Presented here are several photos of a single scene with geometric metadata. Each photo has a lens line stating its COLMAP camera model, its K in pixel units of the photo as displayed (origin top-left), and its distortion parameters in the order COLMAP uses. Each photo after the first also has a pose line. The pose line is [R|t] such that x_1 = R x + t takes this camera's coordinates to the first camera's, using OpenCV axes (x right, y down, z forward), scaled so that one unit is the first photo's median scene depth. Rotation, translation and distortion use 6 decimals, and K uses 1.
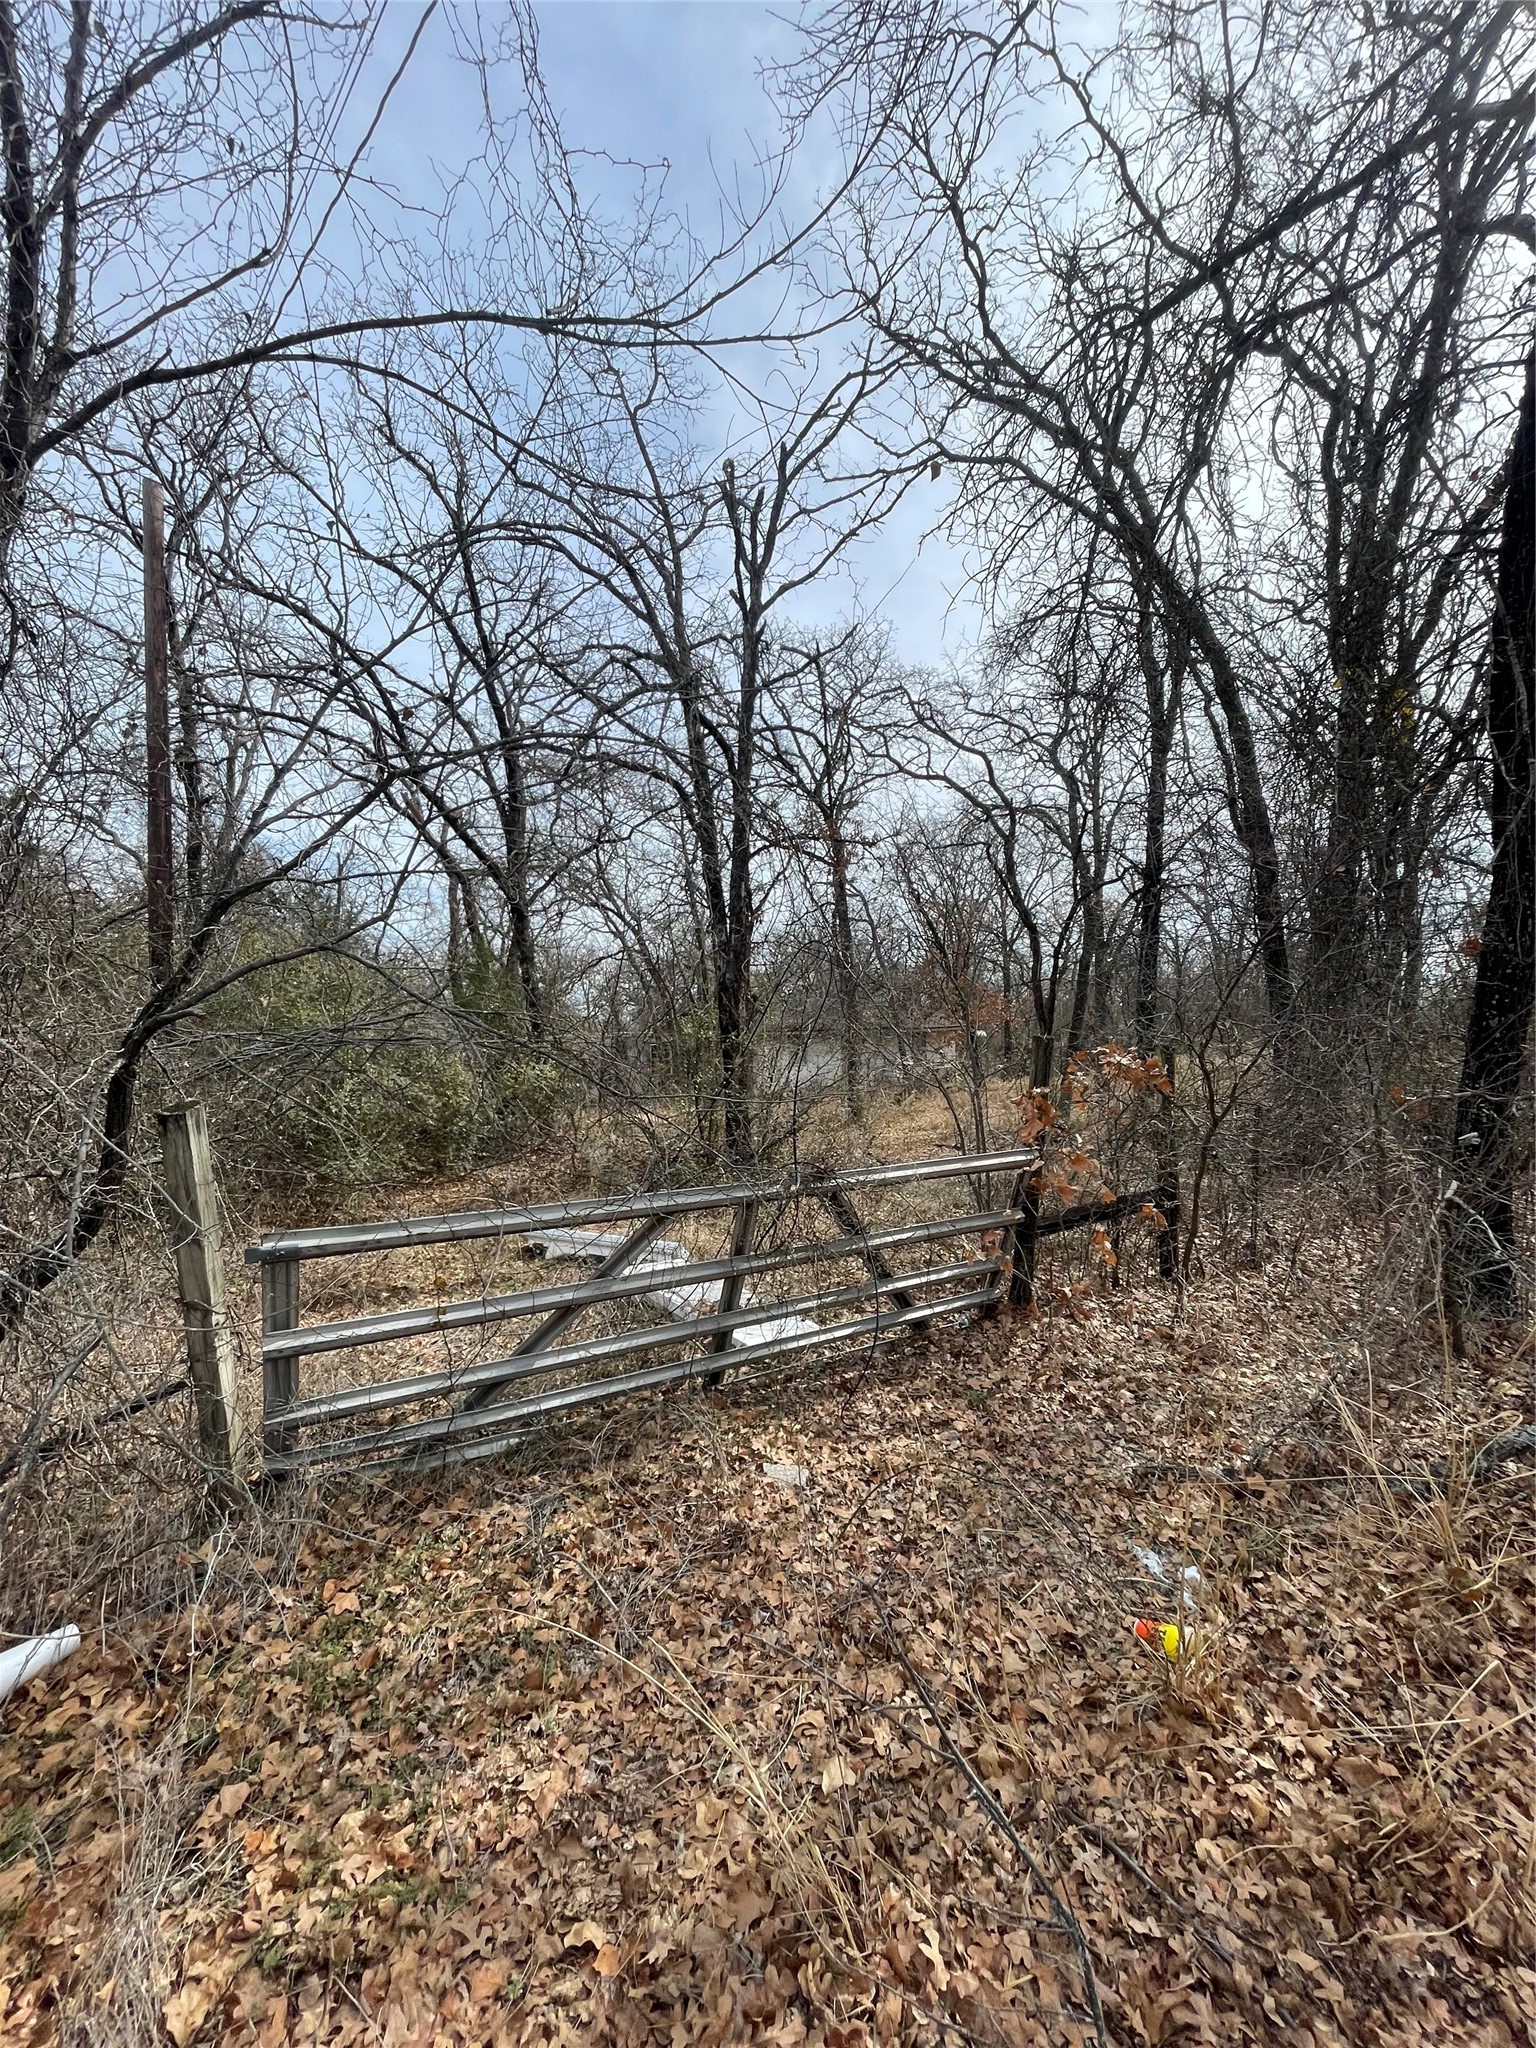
lens RADIAL K [[821.4, 0, 778.9], [0, 821.4, 1016.9], [0, 0, 1]] dist [0.003109, -0.000146]
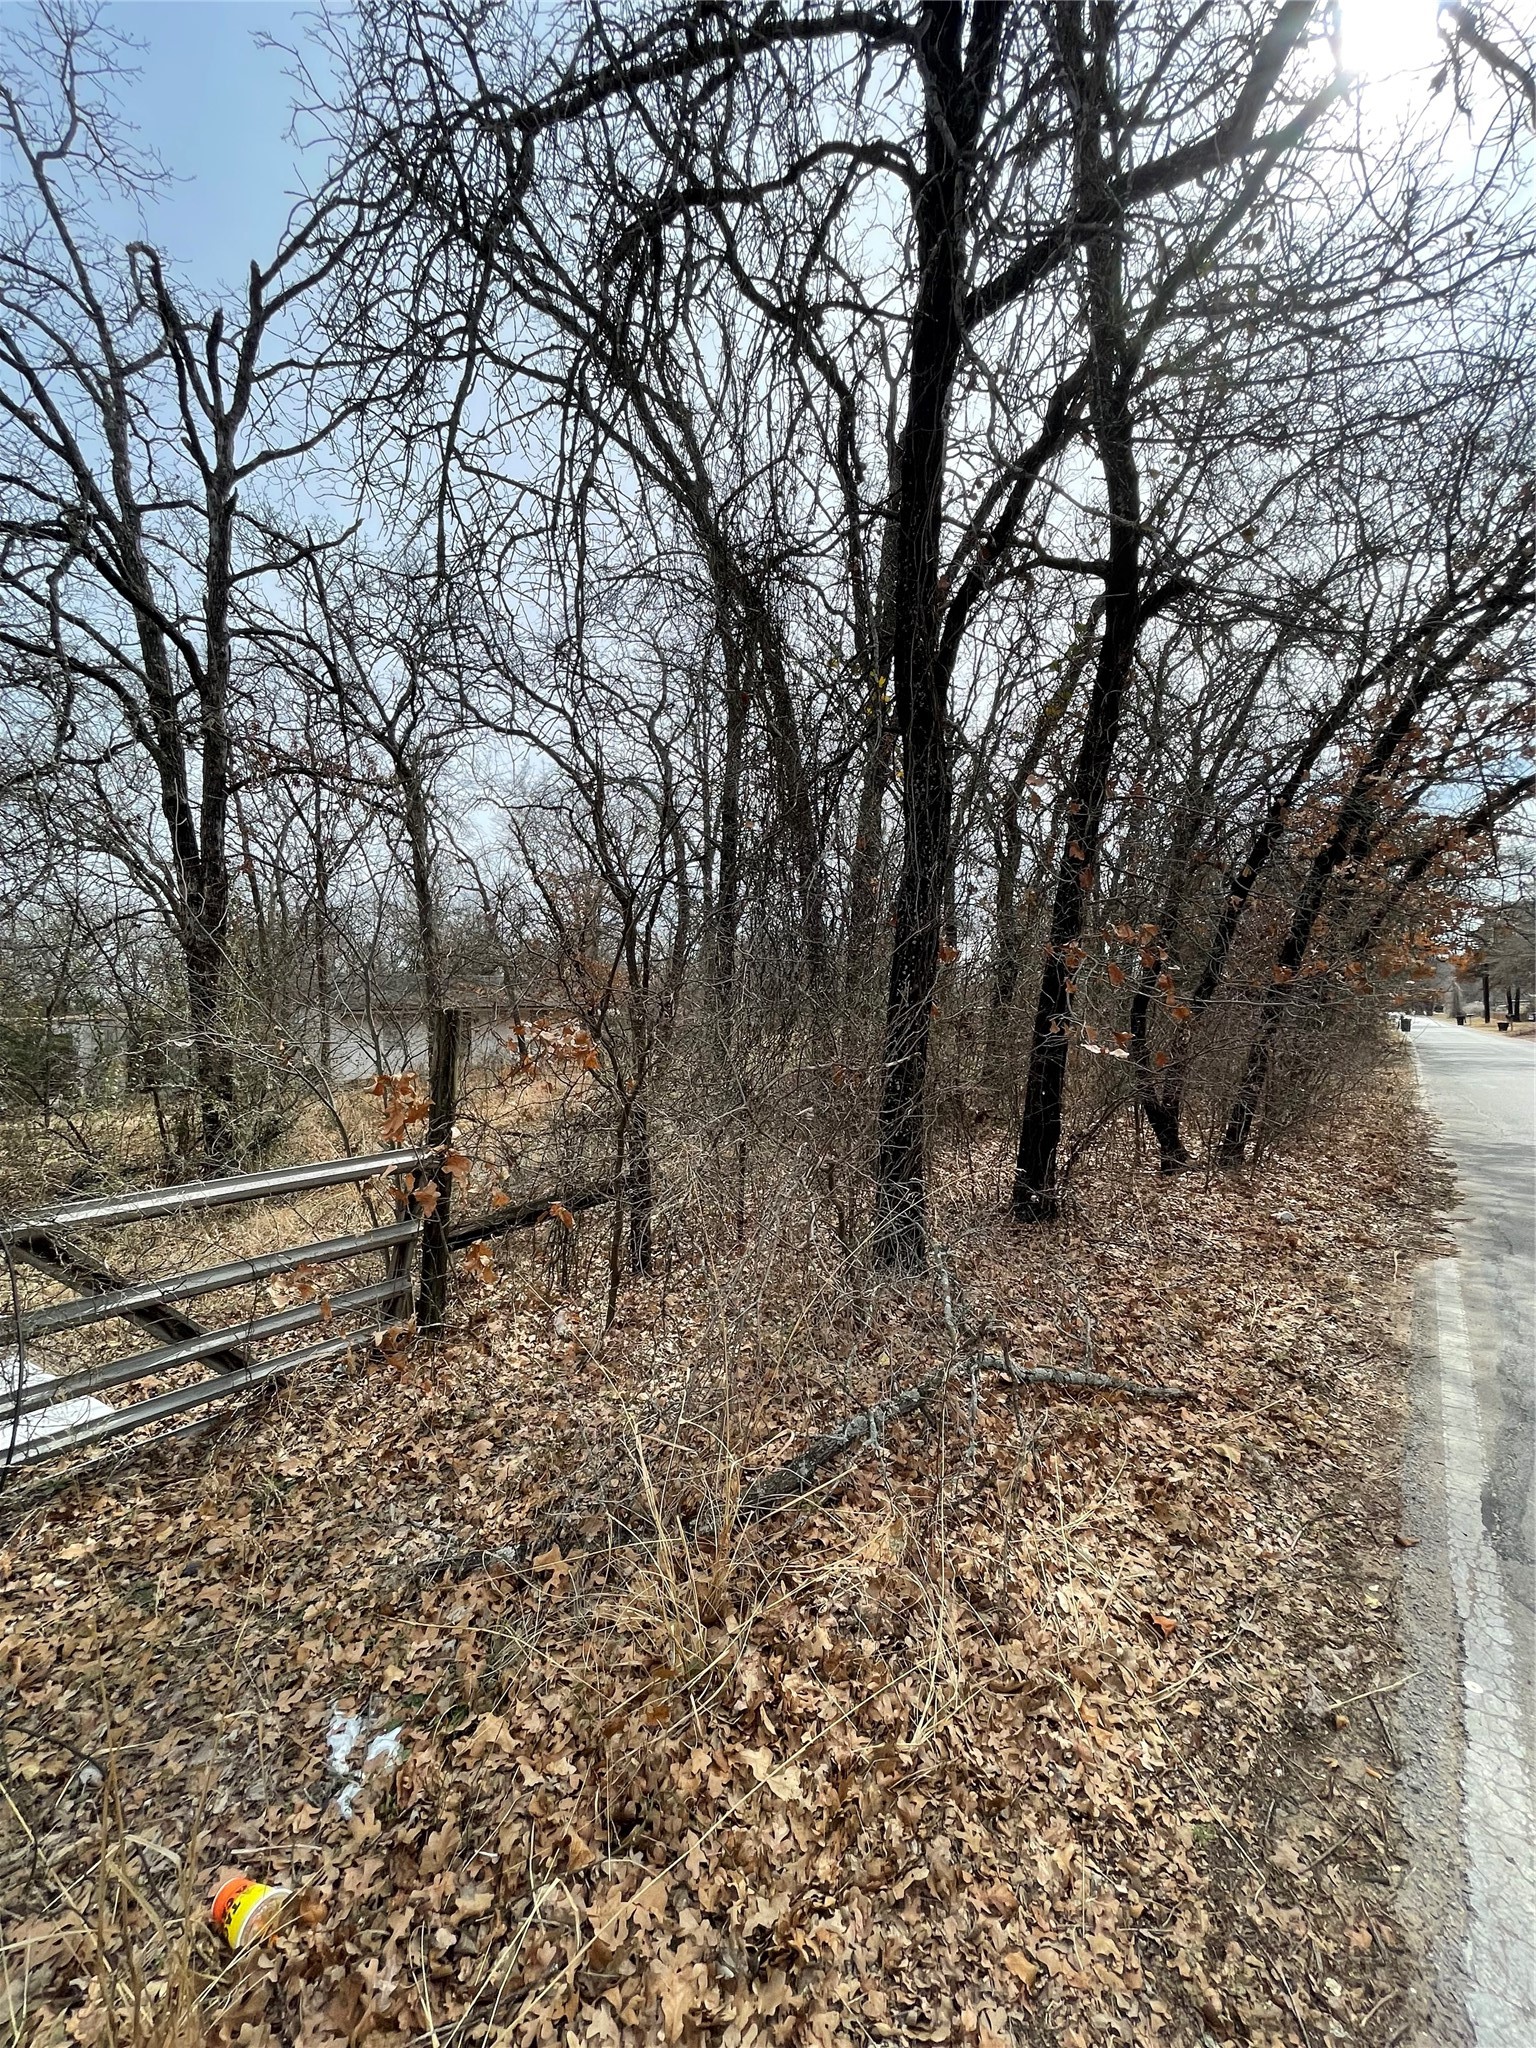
lens RADIAL K [[821.4, 0, 752.4], [0, 821.4, 1025.5], [0, 0, 1]] dist [0.003109, -0.000146]
pose [[0.924930, -0.006520, 0.380083, 0.137935], [-0.008096, 0.999288, 0.036843, 0.001858], [-0.380052, -0.037155, 0.924218, 0.057211]]
